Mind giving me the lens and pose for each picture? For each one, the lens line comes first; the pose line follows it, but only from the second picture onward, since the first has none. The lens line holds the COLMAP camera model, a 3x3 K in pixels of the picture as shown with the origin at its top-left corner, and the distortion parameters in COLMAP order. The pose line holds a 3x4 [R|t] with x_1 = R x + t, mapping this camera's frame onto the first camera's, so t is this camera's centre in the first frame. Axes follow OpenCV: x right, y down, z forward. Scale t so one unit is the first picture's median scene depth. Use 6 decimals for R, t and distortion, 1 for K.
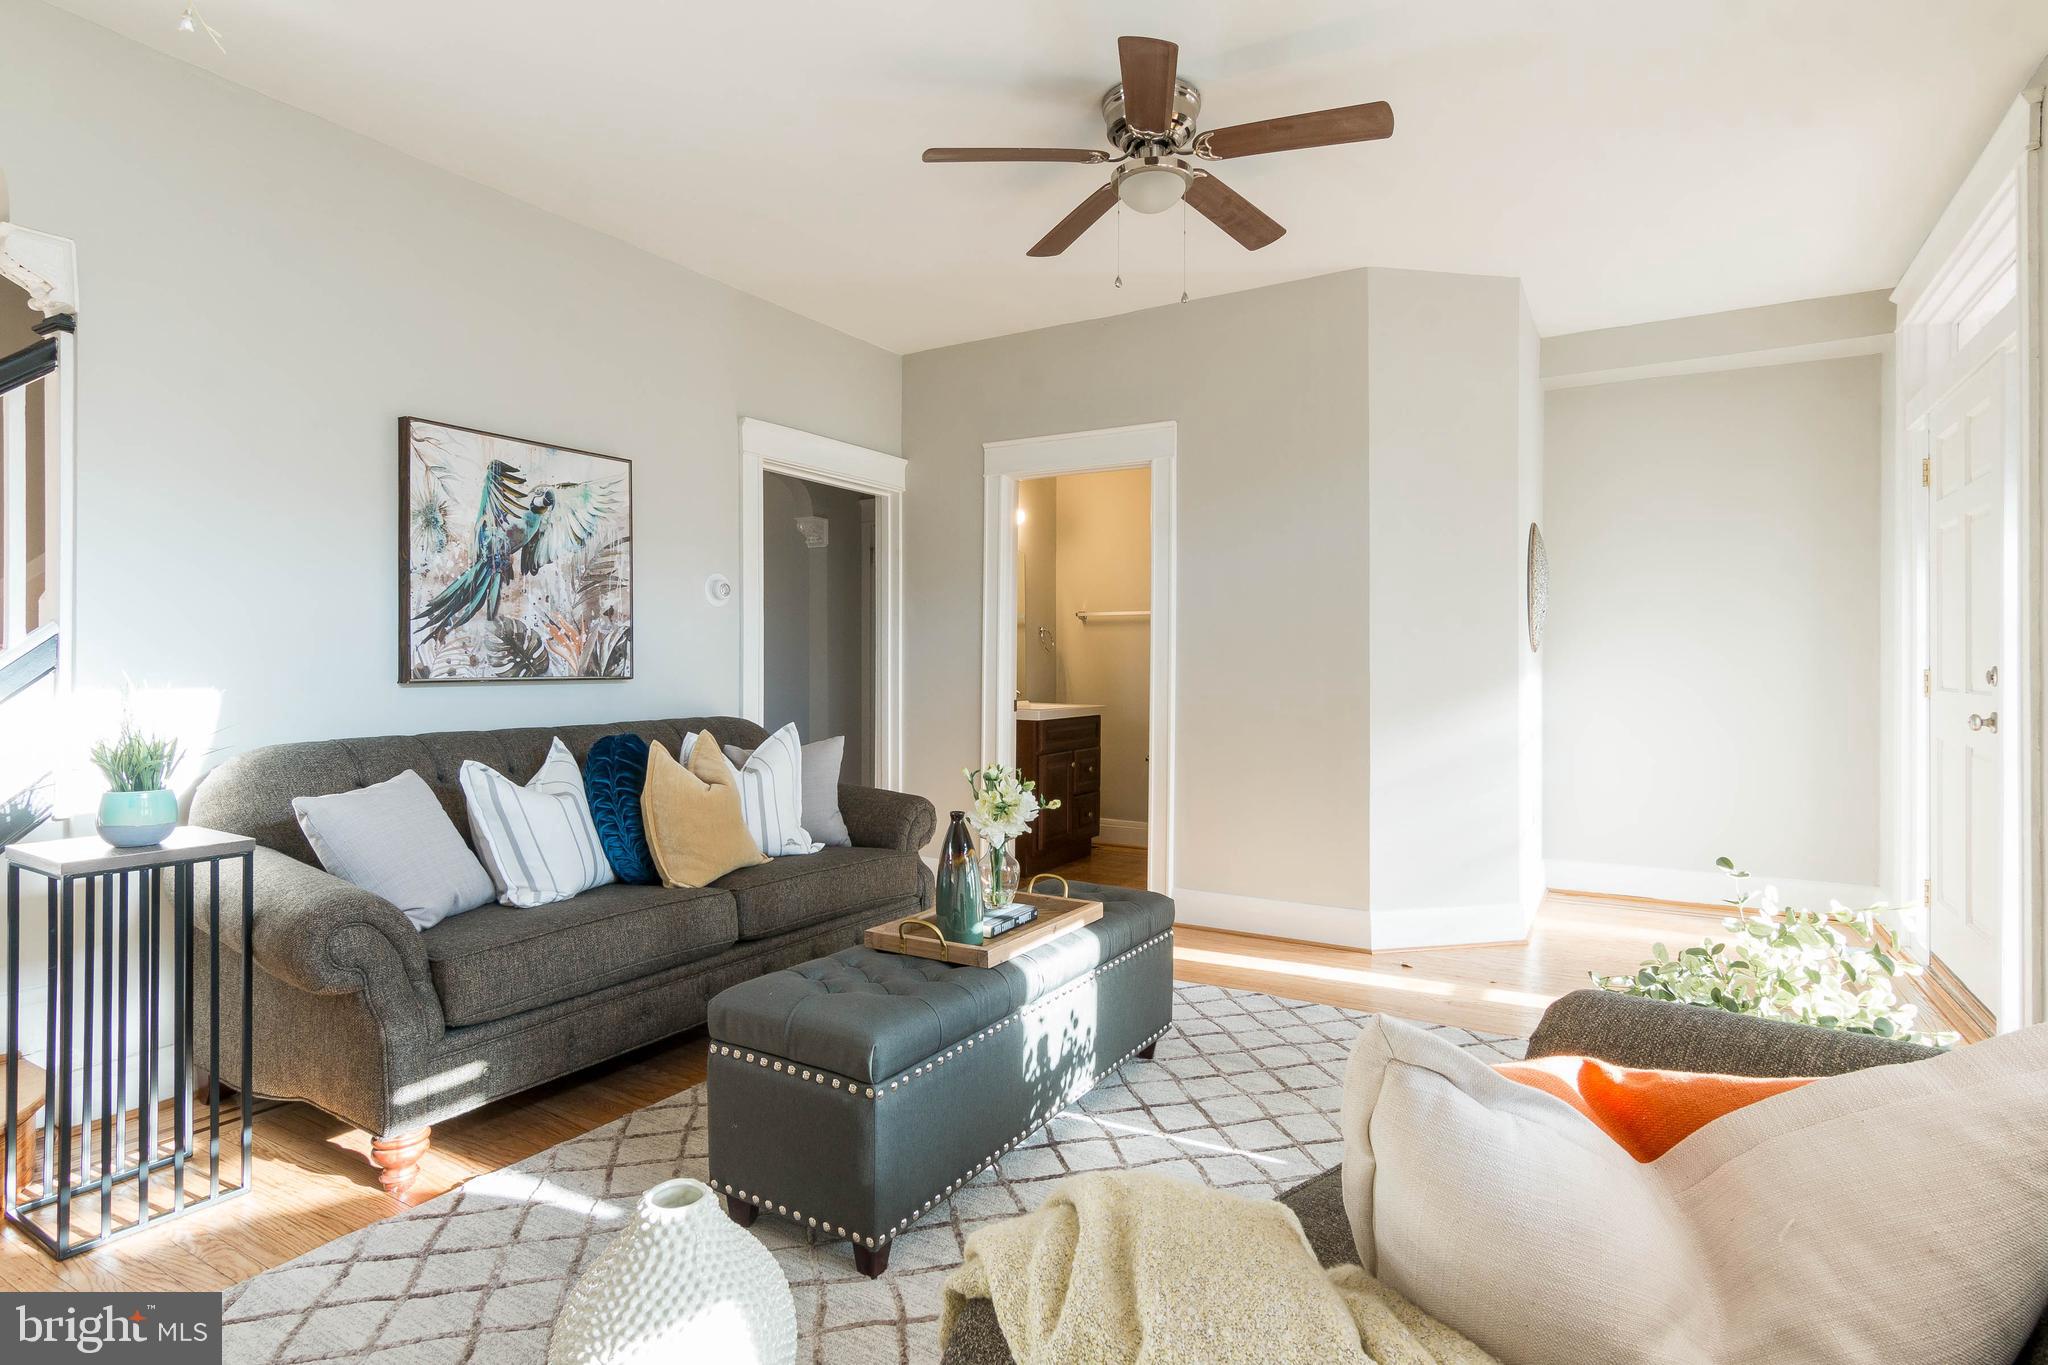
lens RADIAL K [[1032.3, 0, 1020.3], [0, 1032.3, 662.1], [0, 0, 1]] dist [-0.002965, -0.000152]
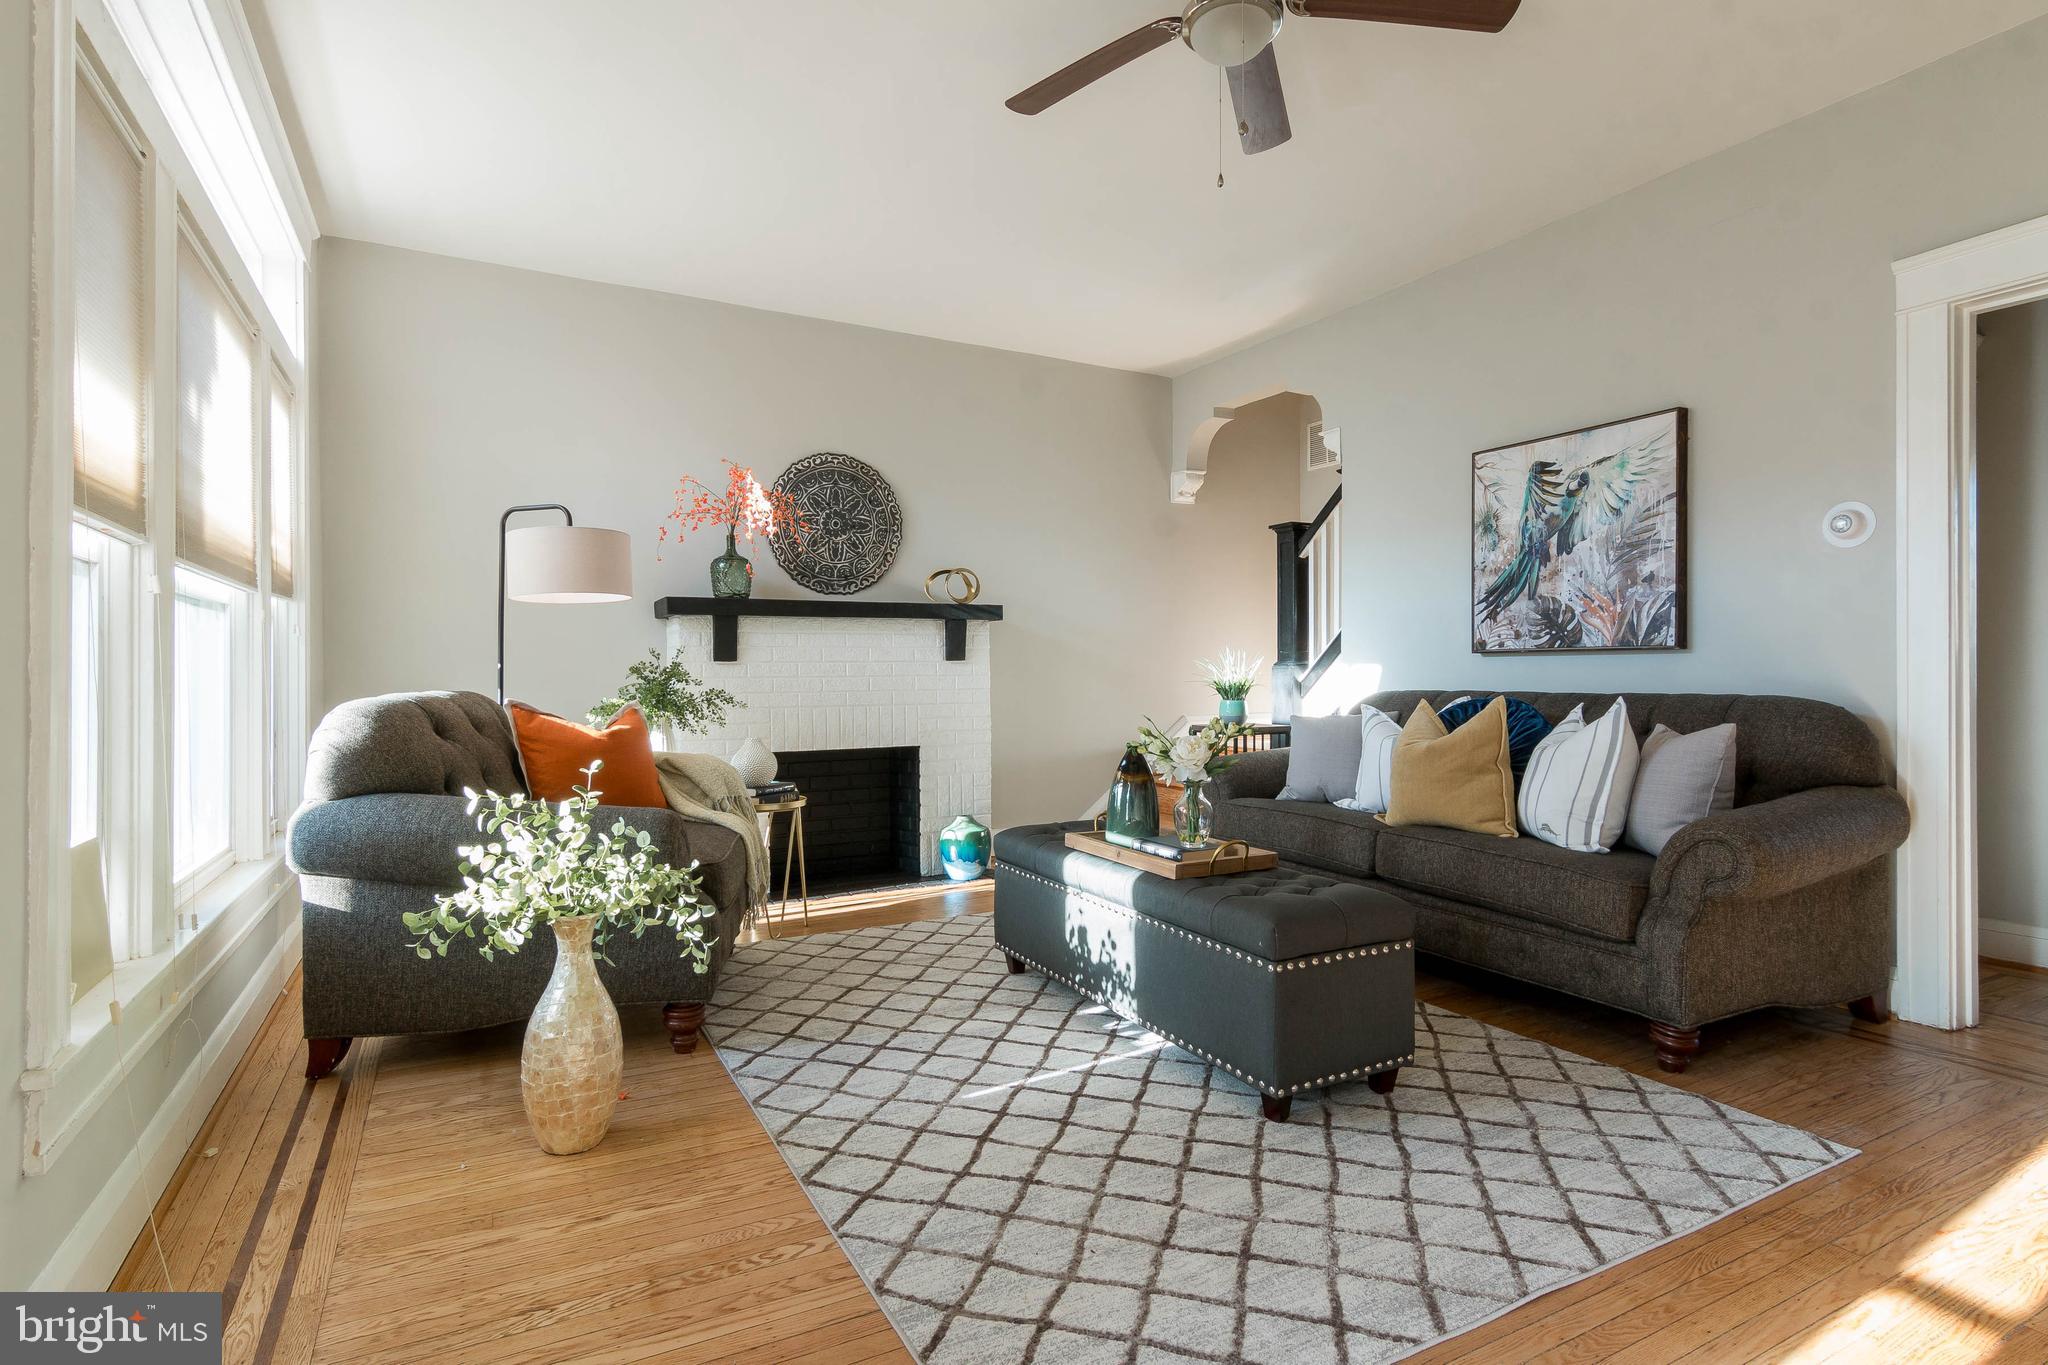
lens RADIAL K [[1021.1, 0, 1035.5], [0, 1021.1, 675.7], [0, 0, 1]] dist [-0.003197, -0.000309]
pose [[-0.502818, 0.006342, -0.864369, 0.758567], [0.006149, 0.999974, 0.003759, 0.037323], [0.864370, -0.003425, -0.502844, 1.068885]]
